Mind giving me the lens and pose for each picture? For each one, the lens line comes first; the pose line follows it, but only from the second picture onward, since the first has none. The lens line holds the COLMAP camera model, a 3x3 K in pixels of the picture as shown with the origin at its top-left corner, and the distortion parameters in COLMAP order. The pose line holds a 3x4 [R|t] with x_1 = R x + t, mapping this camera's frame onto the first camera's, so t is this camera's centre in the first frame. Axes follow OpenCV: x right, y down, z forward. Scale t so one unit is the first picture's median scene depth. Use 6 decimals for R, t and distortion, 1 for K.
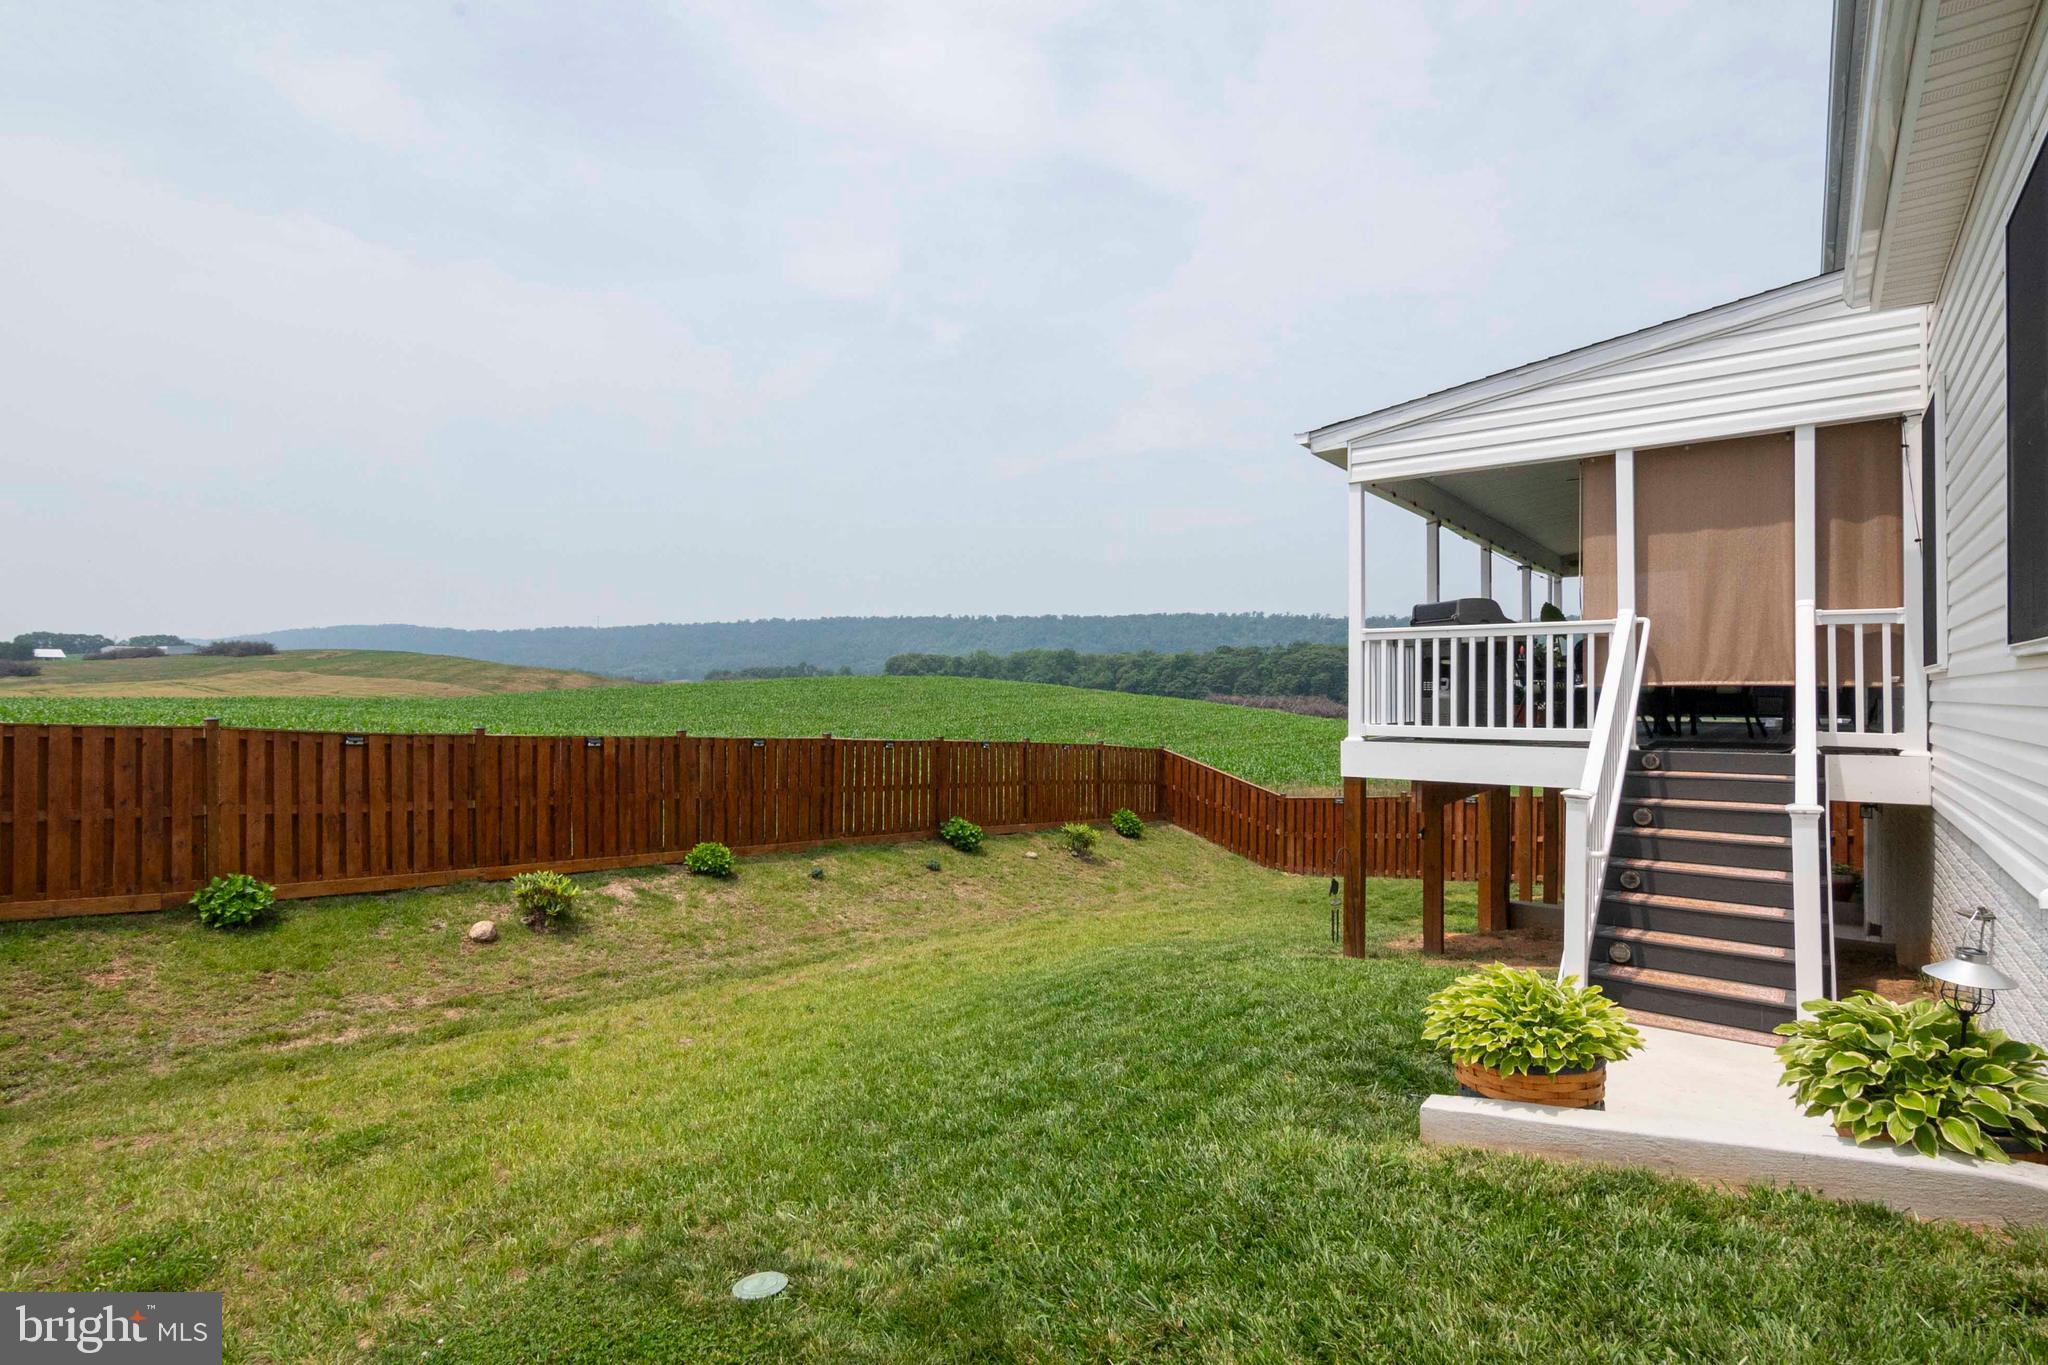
lens RADIAL K [[1010.2, 0, 1024.3], [0, 1010.2, 687.6], [0, 0, 1]] dist [-0.023996, 0.006076]
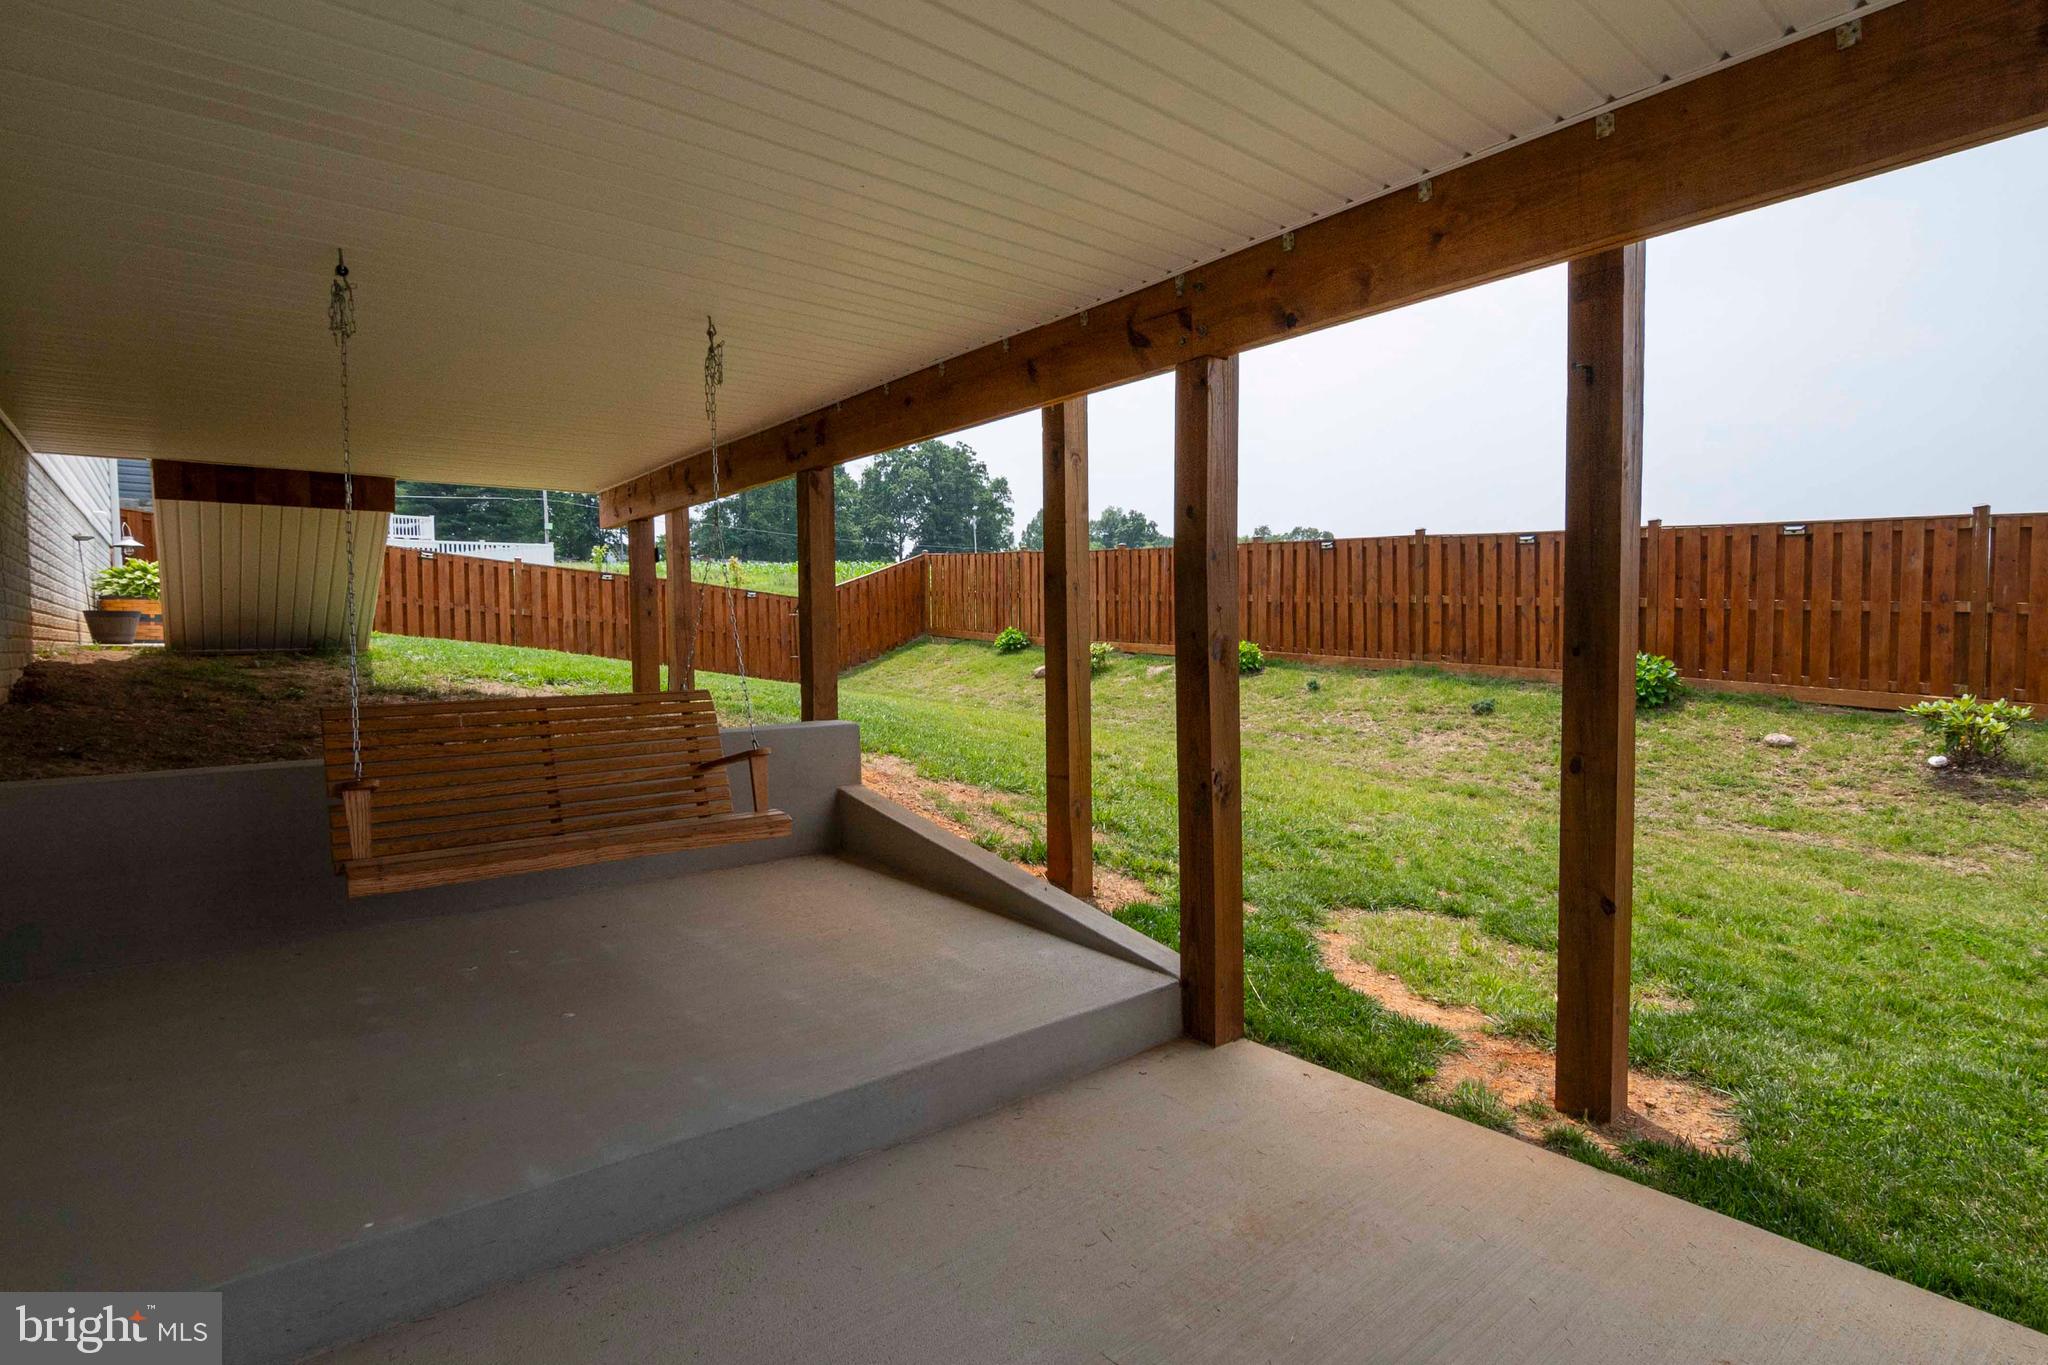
lens RADIAL K [[1010.2, 0, 1009.4], [0, 1010.2, 682.3], [0, 0, 1]] dist [-0.023996, 0.006076]
pose [[-0.220392, 0.046338, -0.974310, 0.765341], [0.020566, 0.998870, 0.042854, 0.146118], [0.975194, -0.010593, -0.221096, 0.987307]]
